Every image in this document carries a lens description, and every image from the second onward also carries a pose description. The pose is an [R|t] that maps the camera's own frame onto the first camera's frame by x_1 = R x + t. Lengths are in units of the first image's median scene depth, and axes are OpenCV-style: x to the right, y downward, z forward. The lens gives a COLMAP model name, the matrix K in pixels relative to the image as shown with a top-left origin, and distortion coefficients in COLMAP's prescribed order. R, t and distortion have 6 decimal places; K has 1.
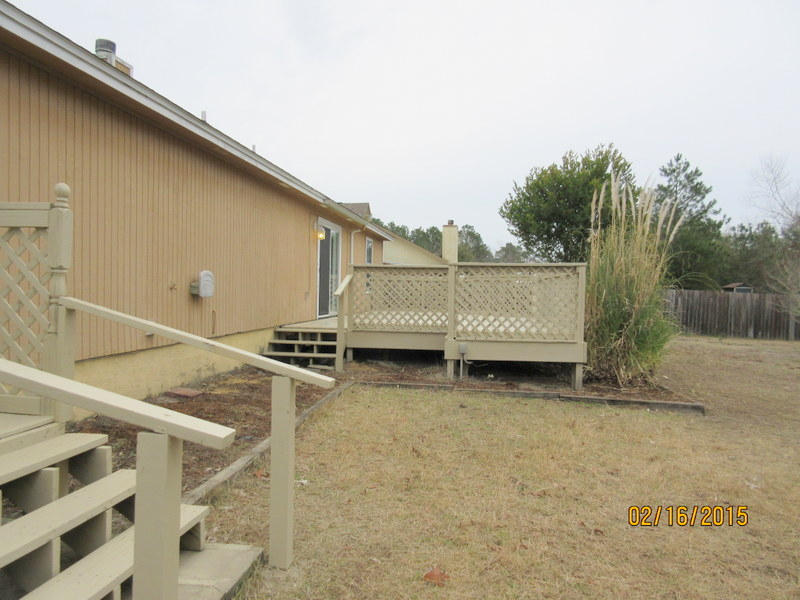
lens RADIAL K [[590.5, 0, 399.6], [0, 590.5, 301.3], [0, 0, 1]] dist [-0.018529, 0.006510]
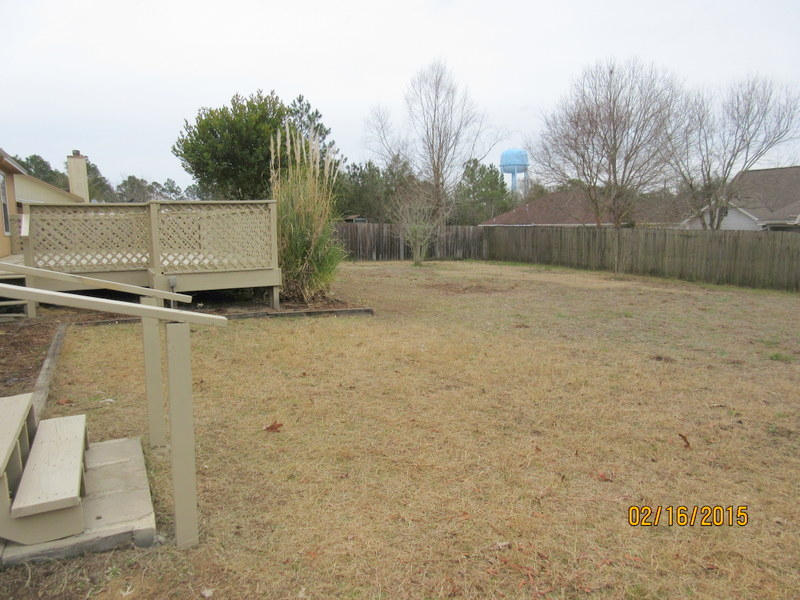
lens RADIAL K [[590.5, 0, 399.0], [0, 590.5, 295.9], [0, 0, 1]] dist [-0.018529, 0.006510]
pose [[0.821450, -0.095281, 0.562264, -0.104623], [0.038420, 0.992950, 0.112134, 0.000739], [-0.568985, -0.070510, 0.819320, -0.073572]]
